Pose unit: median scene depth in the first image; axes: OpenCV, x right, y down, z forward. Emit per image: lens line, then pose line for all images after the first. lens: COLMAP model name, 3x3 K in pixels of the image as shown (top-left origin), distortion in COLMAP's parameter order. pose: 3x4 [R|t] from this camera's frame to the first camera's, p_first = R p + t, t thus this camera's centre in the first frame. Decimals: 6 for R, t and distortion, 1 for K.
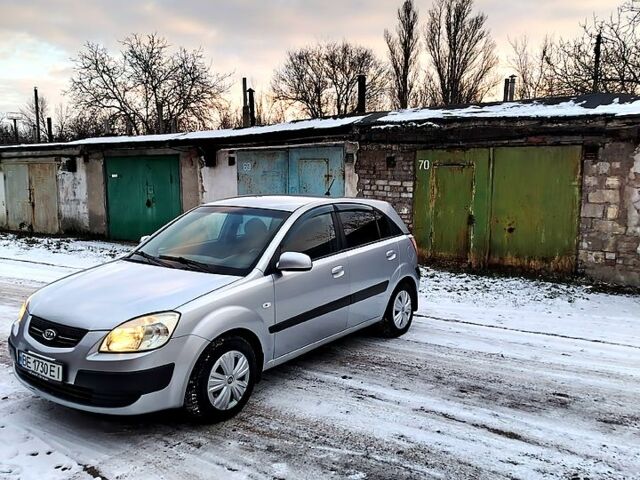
lens RADIAL K [[571.8, 0, 317.0], [0, 571.8, 241.6], [0, 0, 1]] dist [0.054148, -0.097402]
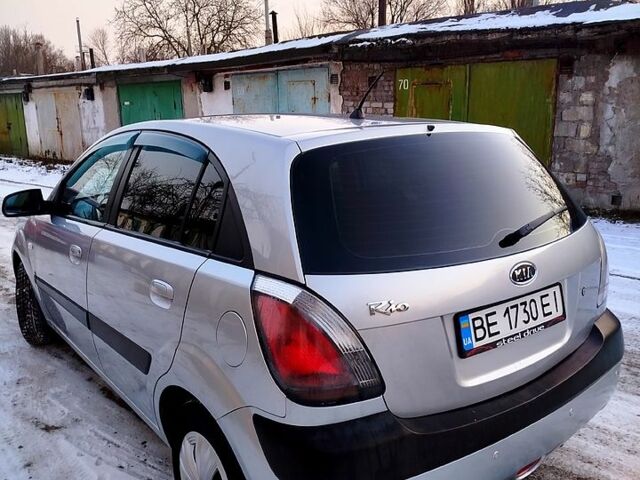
lens RADIAL K [[571.8, 0, 317.0], [0, 571.8, 241.6], [0, 0, 1]] dist [0.054148, -0.097402]
pose [[0.993515, 0.012077, -0.113054, 0.153067], [0.001367, 0.993002, 0.118088, 0.014542], [0.113689, -0.117476, 0.986547, -0.003177]]
